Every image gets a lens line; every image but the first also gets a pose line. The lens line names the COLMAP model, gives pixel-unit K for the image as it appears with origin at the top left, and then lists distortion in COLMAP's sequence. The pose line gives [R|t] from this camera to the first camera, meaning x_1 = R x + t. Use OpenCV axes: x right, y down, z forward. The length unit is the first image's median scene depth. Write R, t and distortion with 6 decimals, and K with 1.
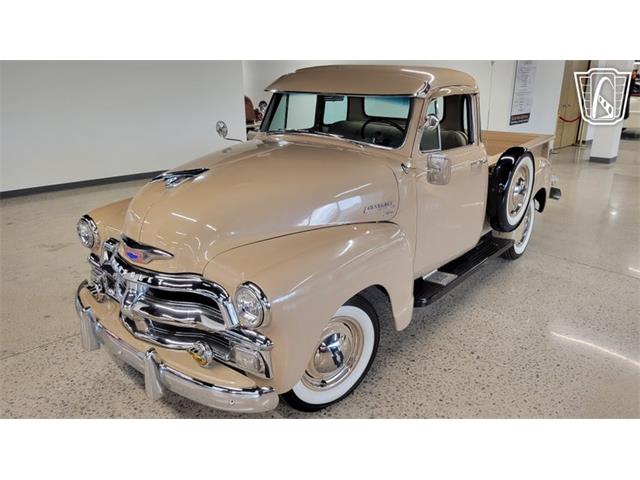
lens RADIAL K [[478.9, 0, 320.2], [0, 478.9, 223.0], [0, 0, 1]] dist [0.032109, -0.001924]
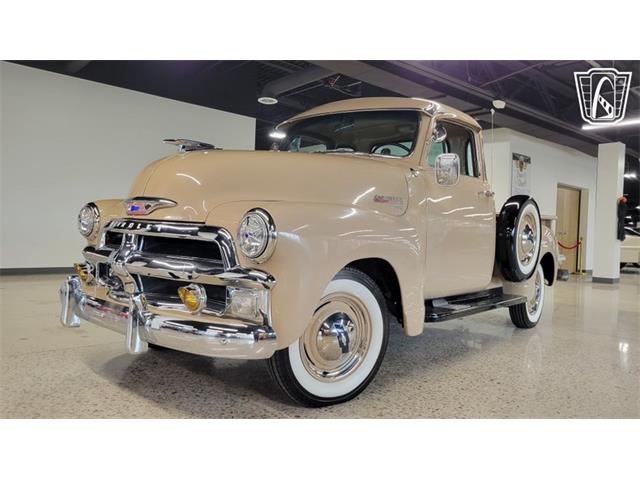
lens RADIAL K [[479.9, 0, 319.4], [0, 479.9, 231.8], [0, 0, 1]] dist [0.030982, -0.004221]
pose [[0.998940, 0.045652, -0.005870, -0.009721], [-0.045301, 0.952559, -0.300963, 0.302218], [-0.008148, 0.300910, 0.953618, 0.071716]]
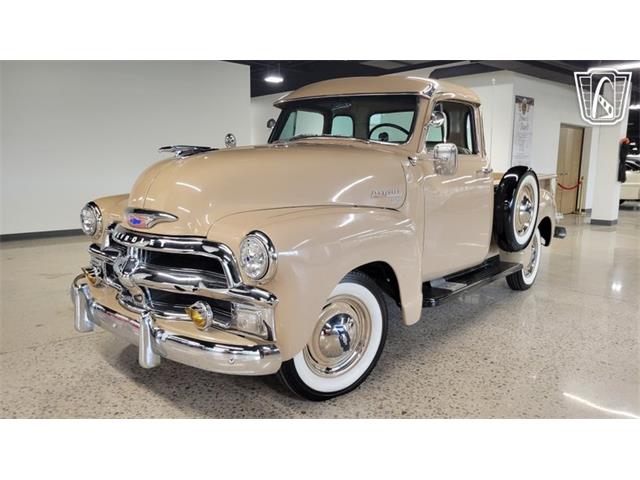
lens RADIAL K [[478.4, 0, 321.4], [0, 478.4, 232.1], [0, 0, 1]] dist [0.034772, -0.009517]
pose [[0.999871, 0.015995, -0.001412, -0.008675], [-0.016011, 0.986437, -0.163361, 0.190375], [-0.001220, 0.163362, 0.986565, 0.030046]]
